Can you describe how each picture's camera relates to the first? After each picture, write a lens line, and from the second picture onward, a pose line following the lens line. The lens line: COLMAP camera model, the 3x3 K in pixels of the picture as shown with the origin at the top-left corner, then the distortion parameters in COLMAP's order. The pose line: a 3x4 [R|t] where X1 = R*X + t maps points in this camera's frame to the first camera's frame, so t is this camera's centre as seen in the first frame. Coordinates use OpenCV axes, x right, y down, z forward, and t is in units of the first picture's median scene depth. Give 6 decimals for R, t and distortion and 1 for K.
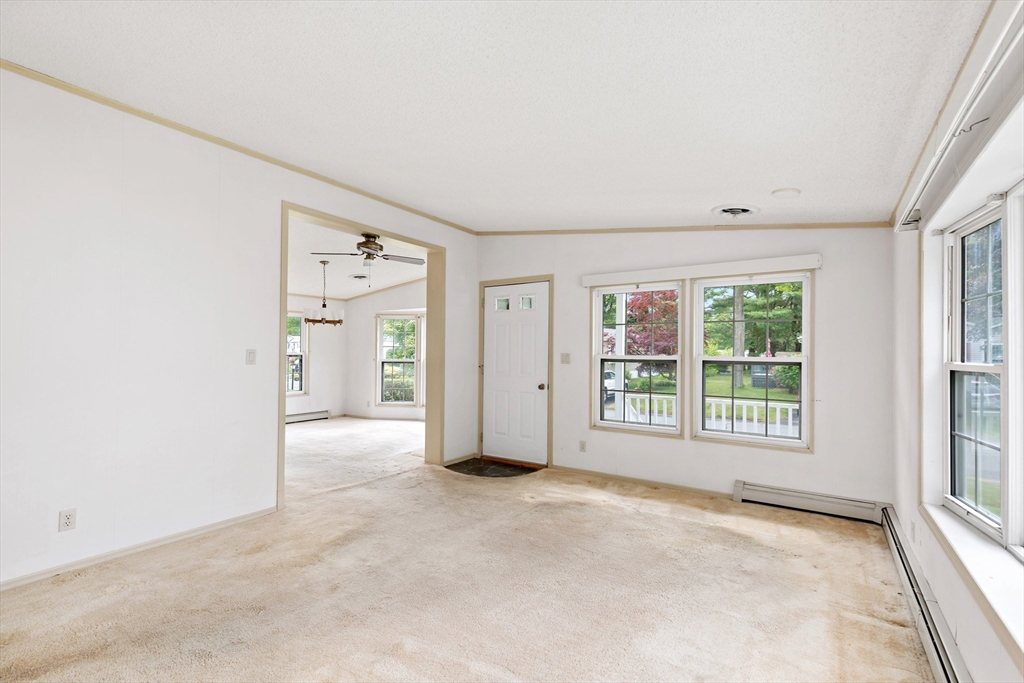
lens RADIAL K [[465.5, 0, 512.8], [0, 465.5, 344.2], [0, 0, 1]] dist [0.010442, -0.002143]
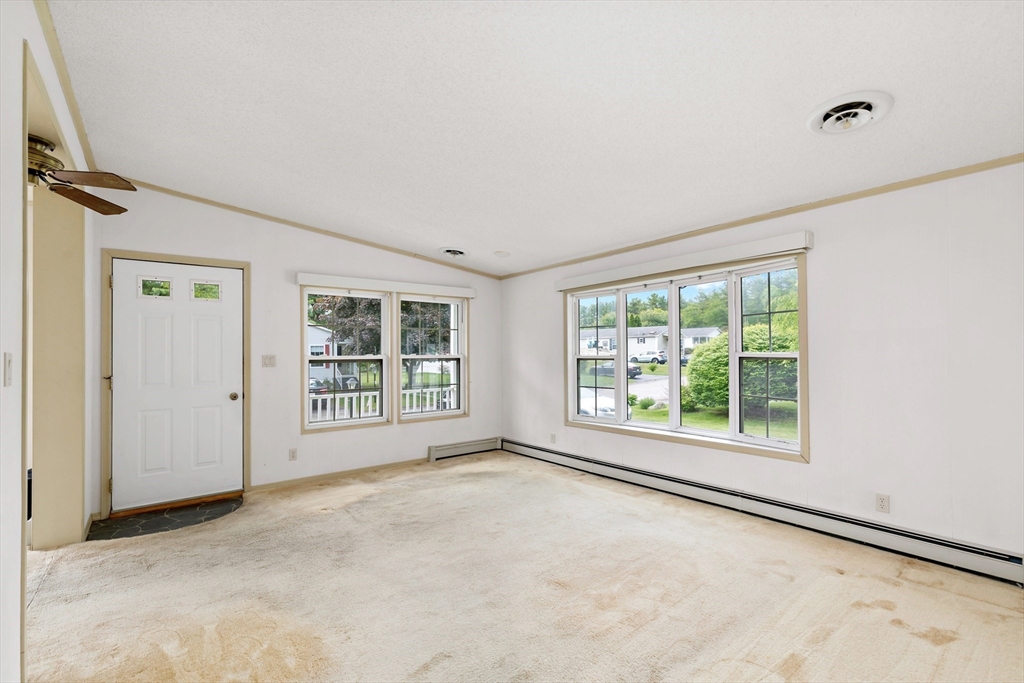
lens RADIAL K [[465.5, 0, 523.2], [0, 465.5, 343.9], [0, 0, 1]] dist [0.010442, -0.002143]
pose [[0.297924, 0.007160, 0.954563, -0.660817], [-0.006589, 0.999963, -0.005444, -0.000411], [-0.954567, -0.004668, 0.297961, 0.305220]]
